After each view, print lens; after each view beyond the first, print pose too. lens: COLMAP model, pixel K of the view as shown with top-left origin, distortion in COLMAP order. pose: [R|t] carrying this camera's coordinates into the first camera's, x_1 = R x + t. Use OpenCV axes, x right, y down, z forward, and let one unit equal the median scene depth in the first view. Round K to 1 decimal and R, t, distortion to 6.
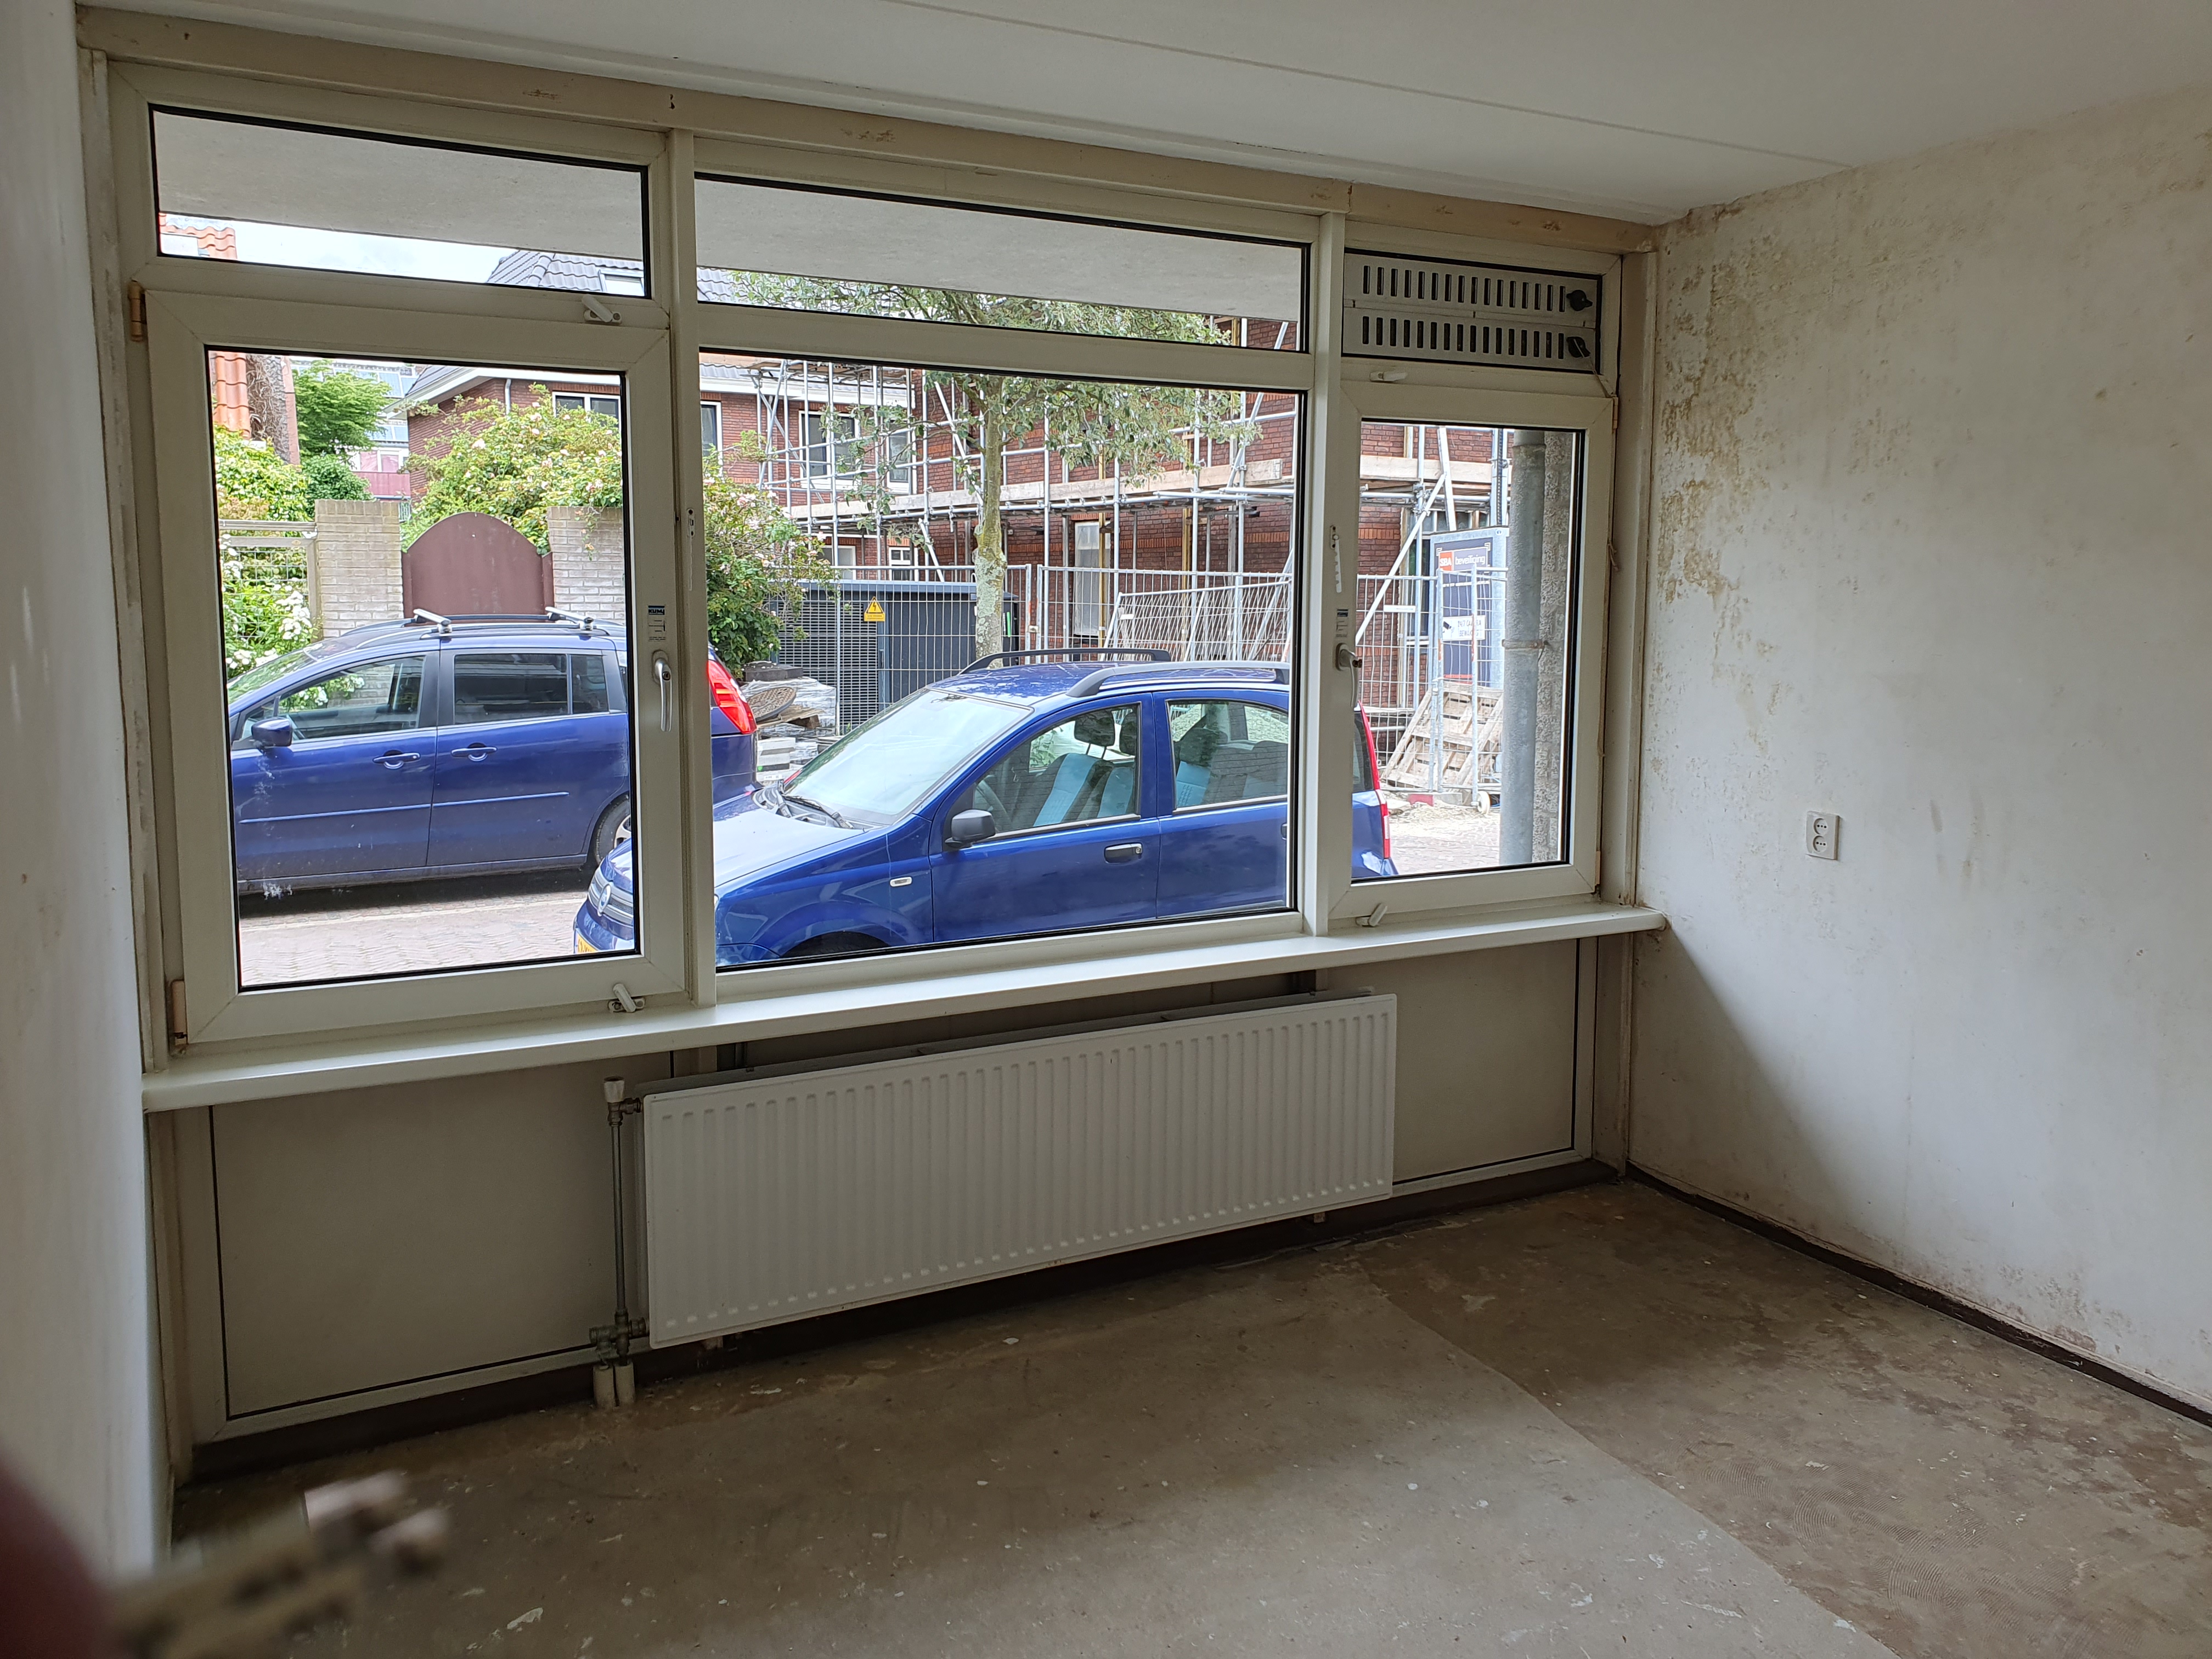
lens RADIAL K [[1759.4, 0, 1109.0], [0, 1759.4, 811.3], [0, 0, 1]] dist [-0.000837, 0.042598]
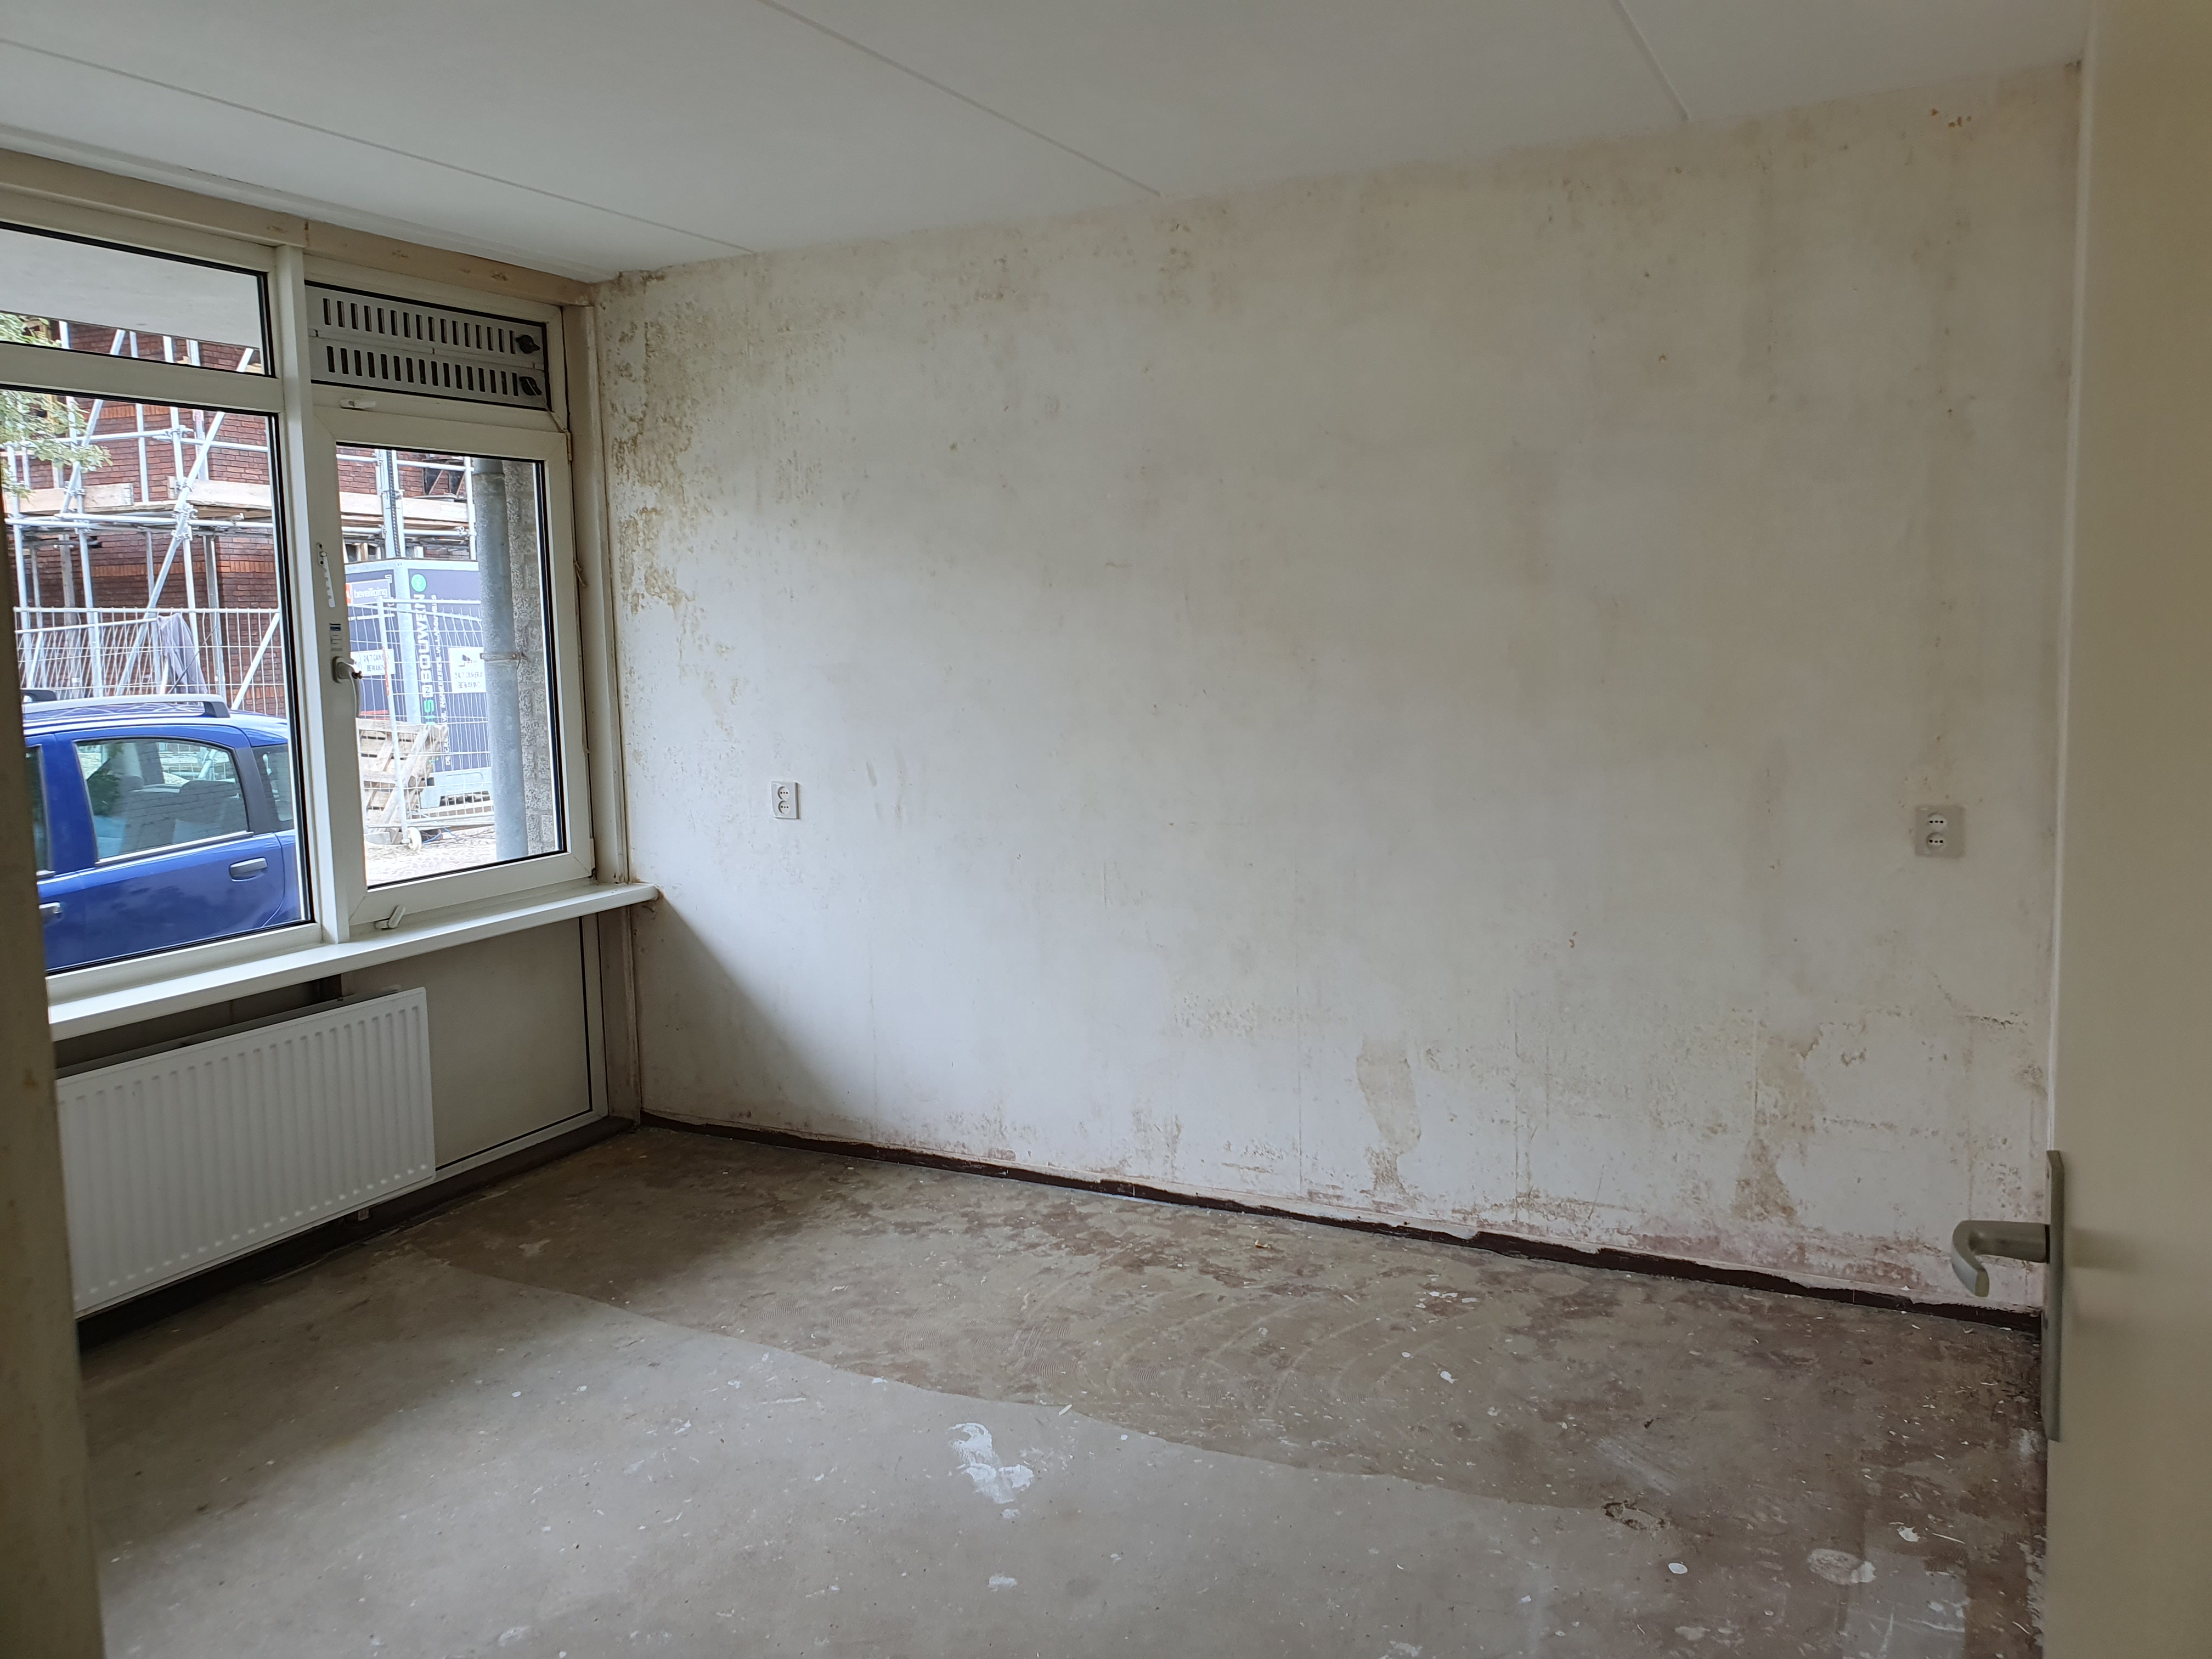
lens RADIAL K [[1731.7, 0, 1106.0], [0, 1731.7, 829.5], [0, 0, 1]] dist [-0.088139, 0.092250]
pose [[0.821495, -0.085421, 0.563782, -0.072132], [0.087231, 0.995904, 0.023789, 0.021109], [-0.563505, 0.029637, 0.825581, -0.087970]]
